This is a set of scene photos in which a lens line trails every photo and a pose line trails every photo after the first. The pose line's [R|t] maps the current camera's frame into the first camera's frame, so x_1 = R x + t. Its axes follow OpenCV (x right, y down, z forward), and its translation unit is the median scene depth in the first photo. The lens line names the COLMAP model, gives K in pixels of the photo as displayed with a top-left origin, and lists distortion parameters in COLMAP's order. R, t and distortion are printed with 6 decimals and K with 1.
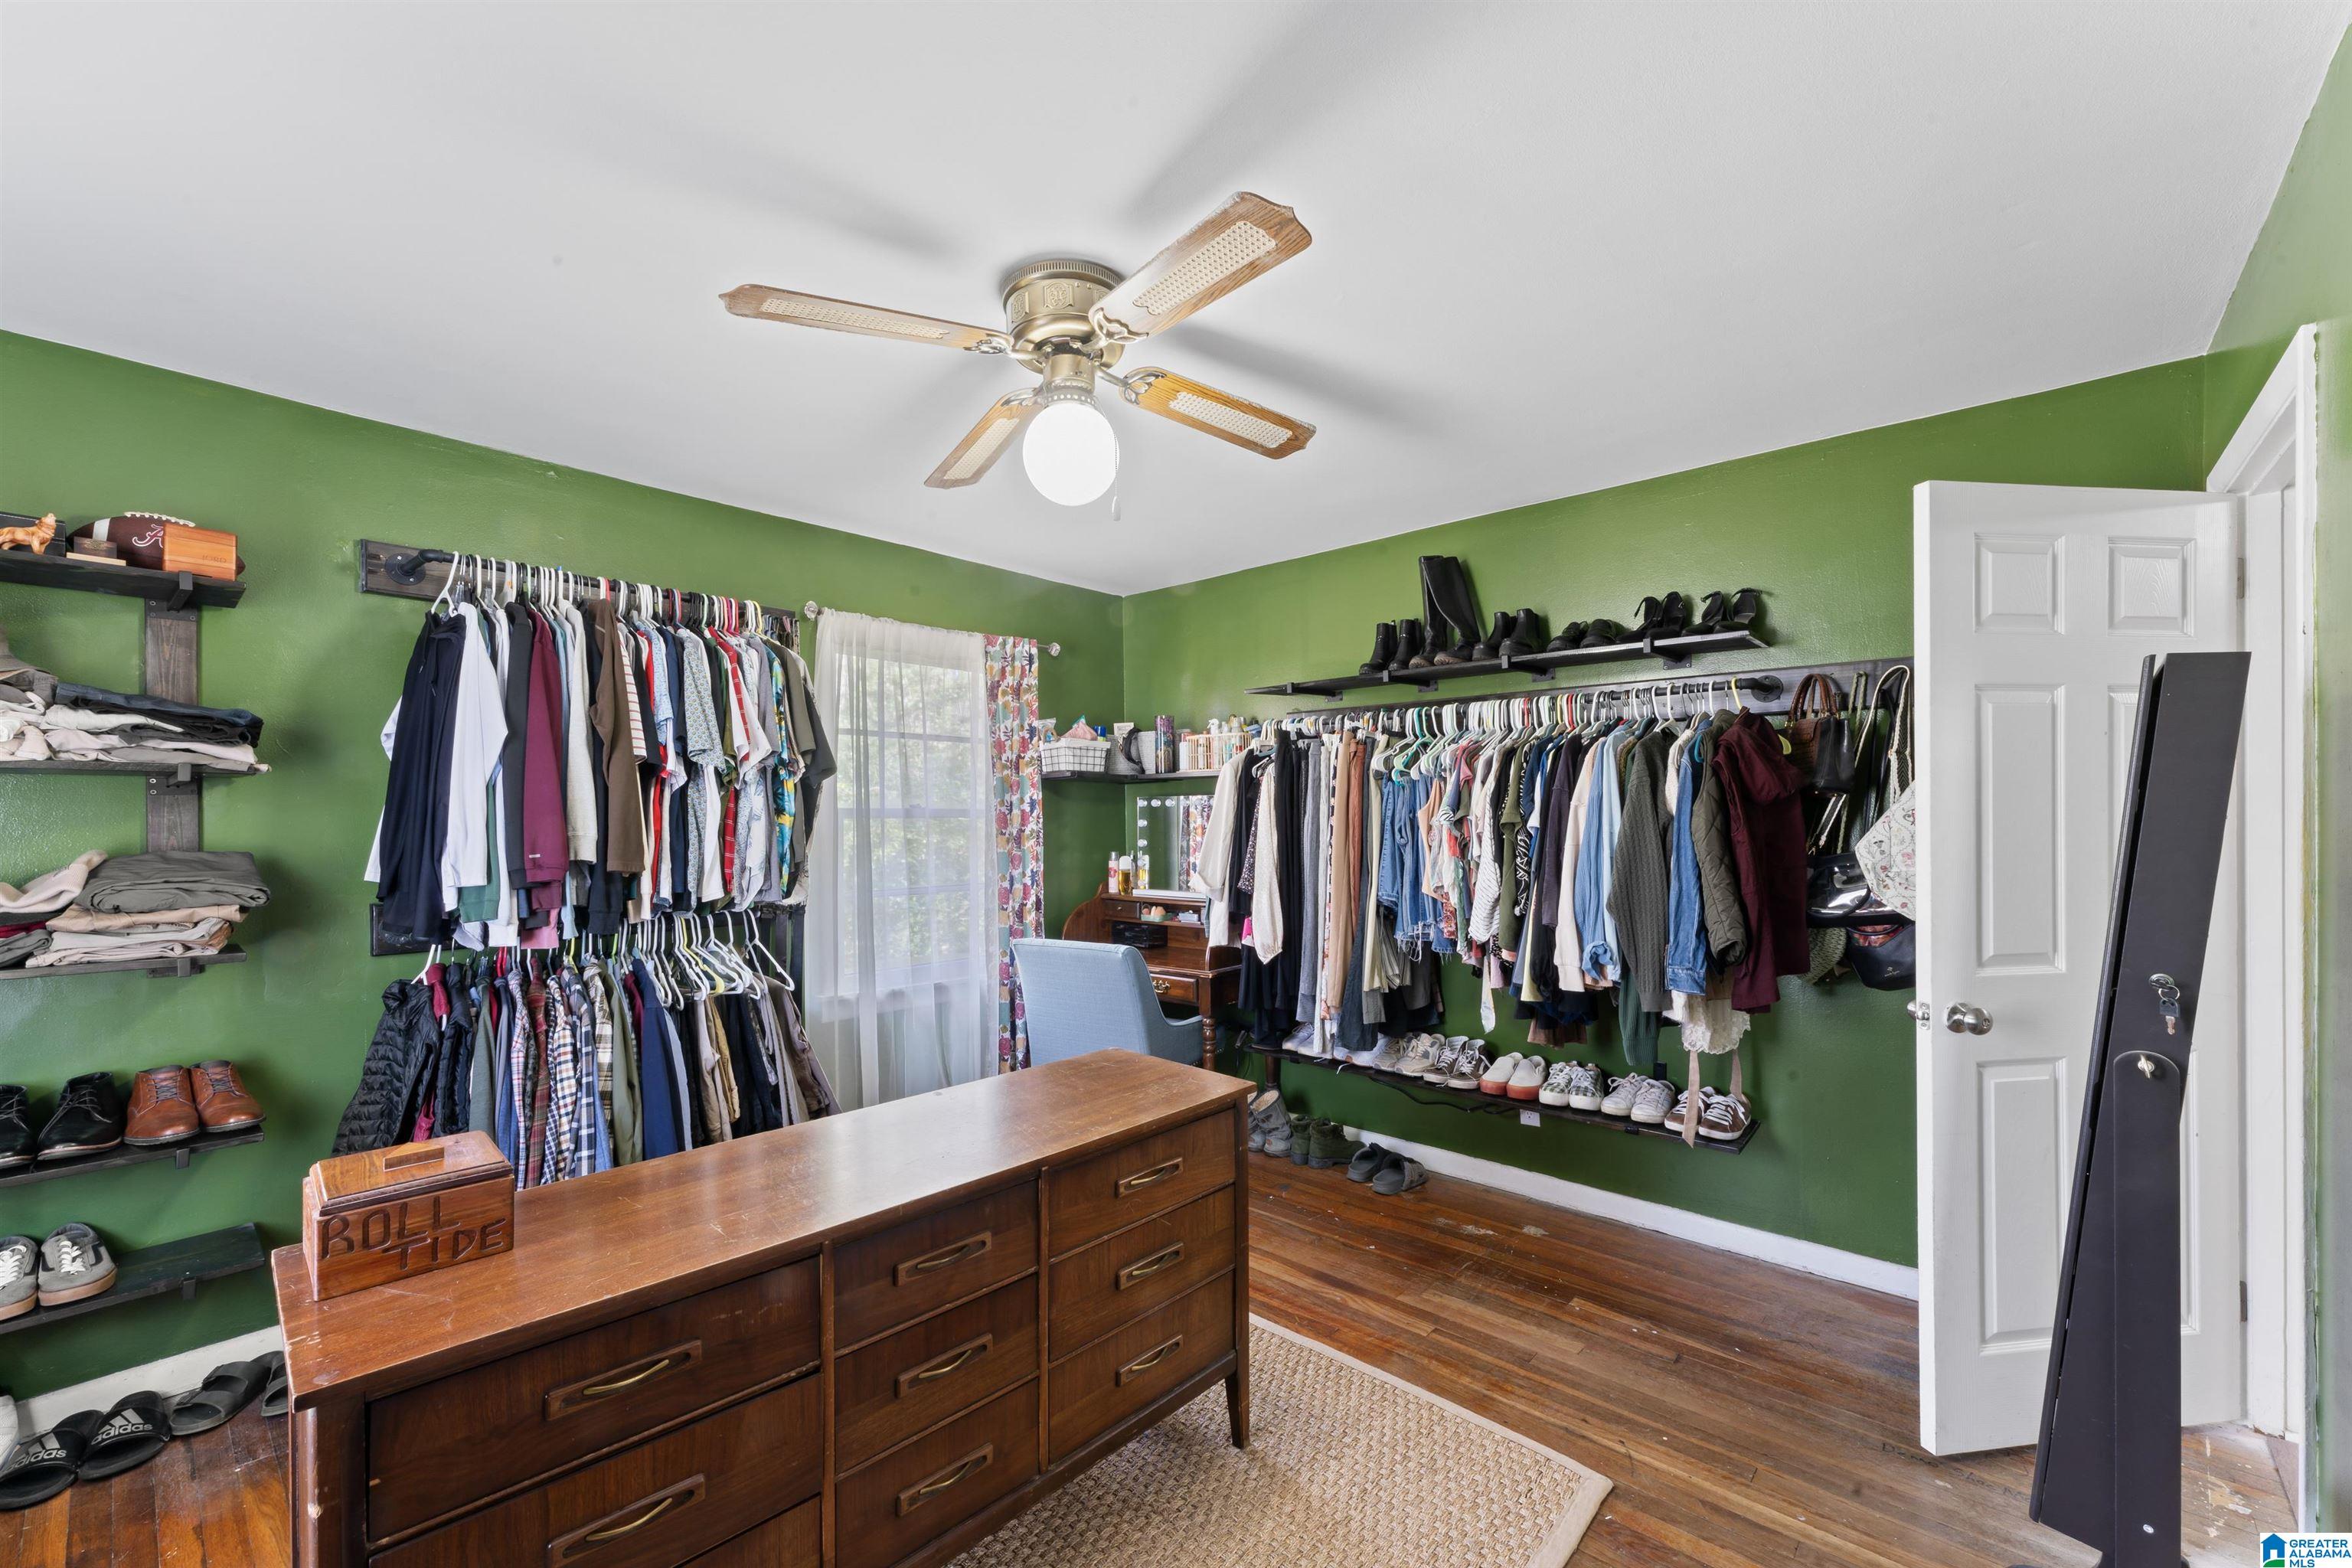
lens RADIAL K [[943.7, 0, 1174.9], [0, 943.7, 814.8], [0, 0, 1]] dist [-0.000831, -0.000085]
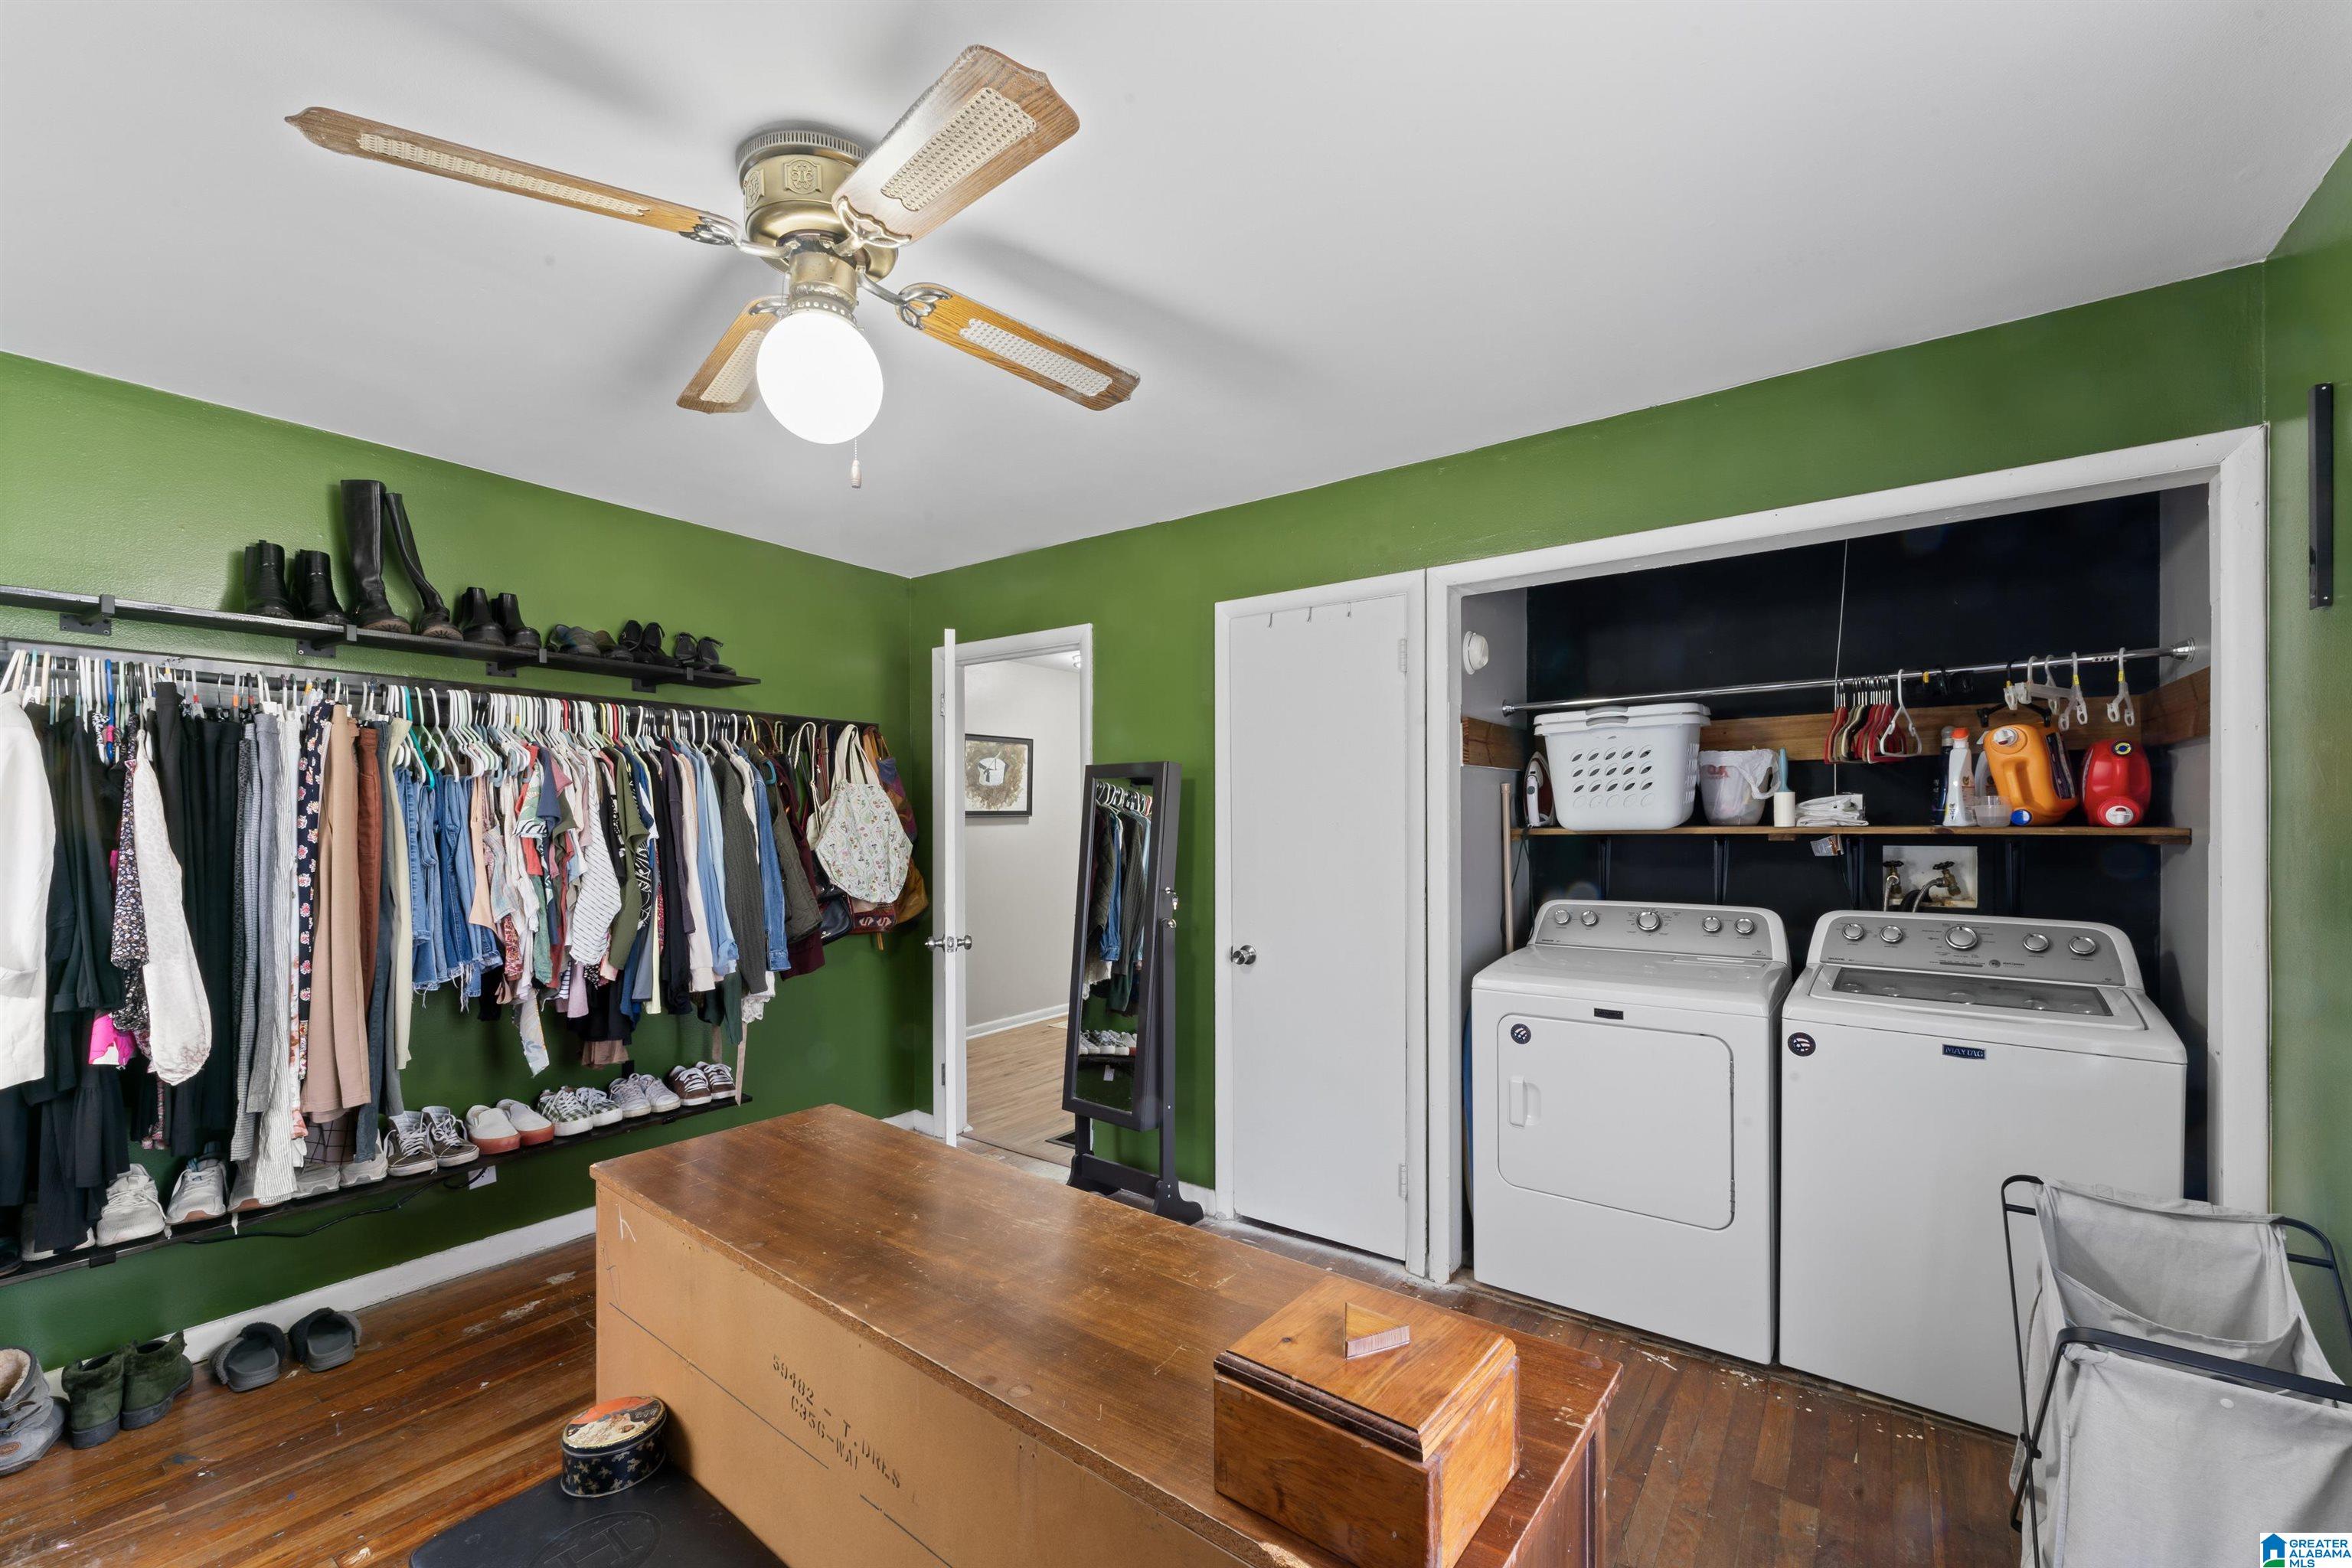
lens RADIAL K [[943.7, 0, 1174.9], [0, 943.7, 814.8], [0, 0, 1]] dist [-0.000831, -0.000085]
pose [[-0.080866, 0.010407, 0.996671, -0.588893], [0.006916, 0.999927, -0.009880, 0.001892], [-0.996701, 0.006094, -0.080932, 0.474368]]
